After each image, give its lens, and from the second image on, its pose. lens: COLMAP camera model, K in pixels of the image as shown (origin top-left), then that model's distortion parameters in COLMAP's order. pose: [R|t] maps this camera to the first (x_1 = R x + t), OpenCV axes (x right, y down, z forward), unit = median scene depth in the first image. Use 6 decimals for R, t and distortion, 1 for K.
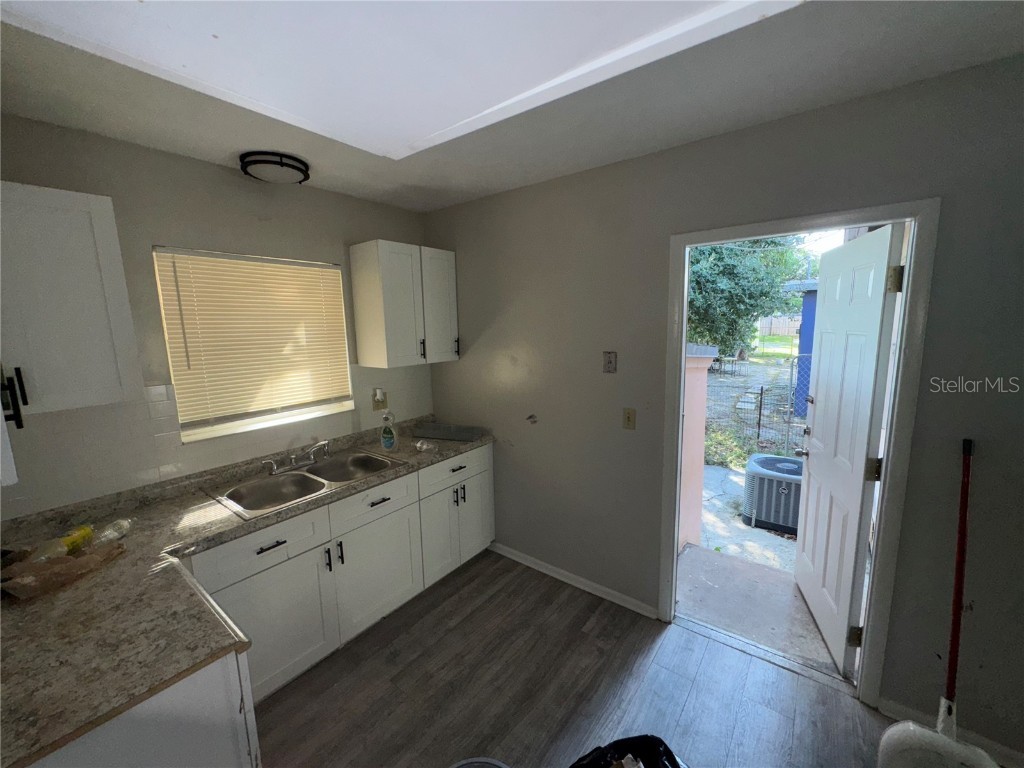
lens RADIAL K [[412.6, 0, 511.1], [0, 412.6, 383.8], [0, 0, 1]] dist [-0.000706, -0.000411]
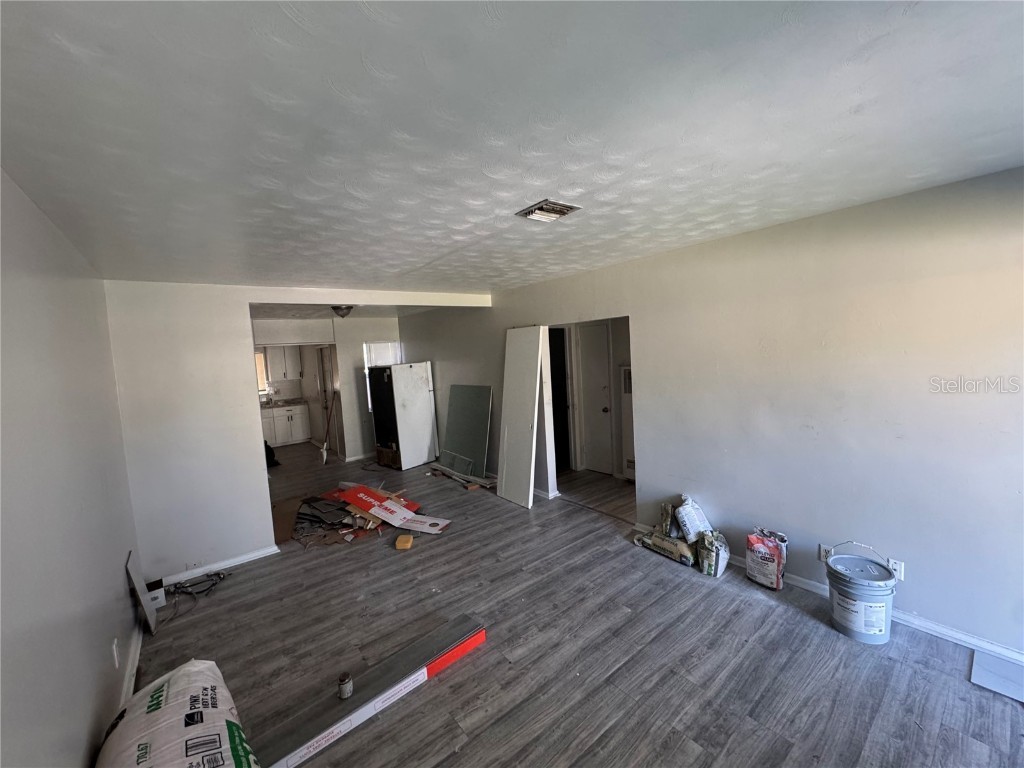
lens RADIAL K [[412.6, 0, 511.1], [0, 412.6, 383.8], [0, 0, 1]] dist [-0.000706, -0.000411]
pose [[0.970796, -0.019129, -0.239144, 3.009201], [0.003880, 0.997938, -0.064073, 0.257821], [0.239877, 0.061273, 0.968868, -2.283192]]
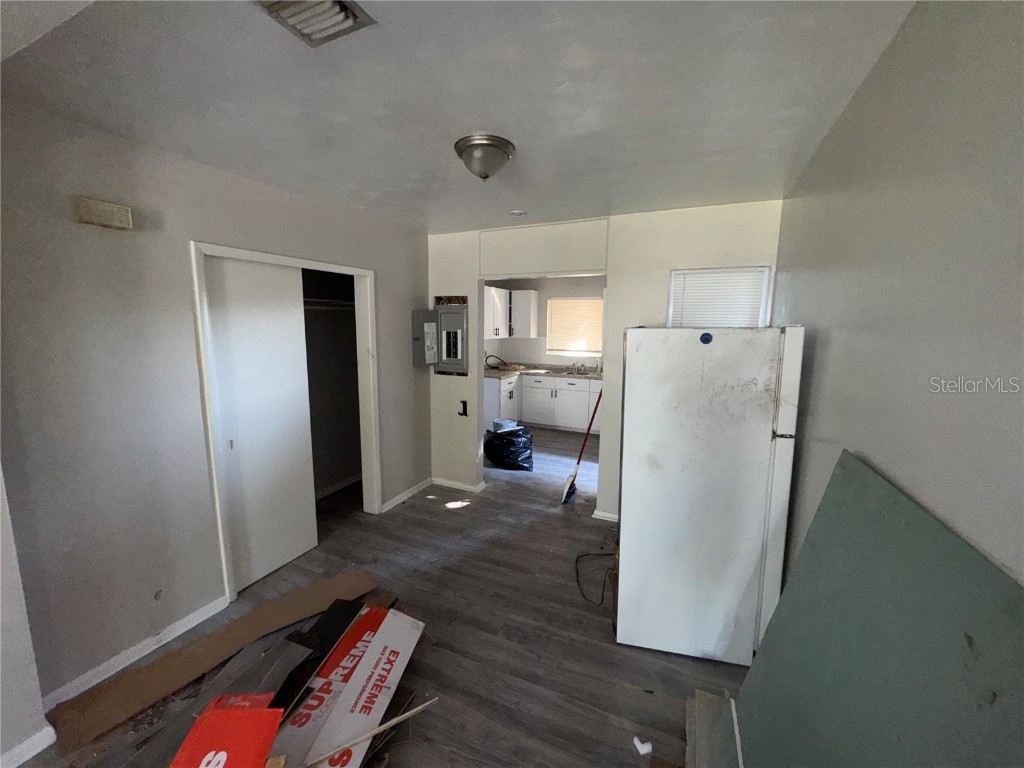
lens RADIAL K [[412.6, 0, 511.1], [0, 412.6, 383.8], [0, 0, 1]] dist [-0.000706, -0.000411]
pose [[0.233381, 0.169683, -0.957466, 2.320229], [-0.166262, 0.977120, 0.132640, -0.022989], [0.958066, 0.128235, 0.256253, -0.125776]]
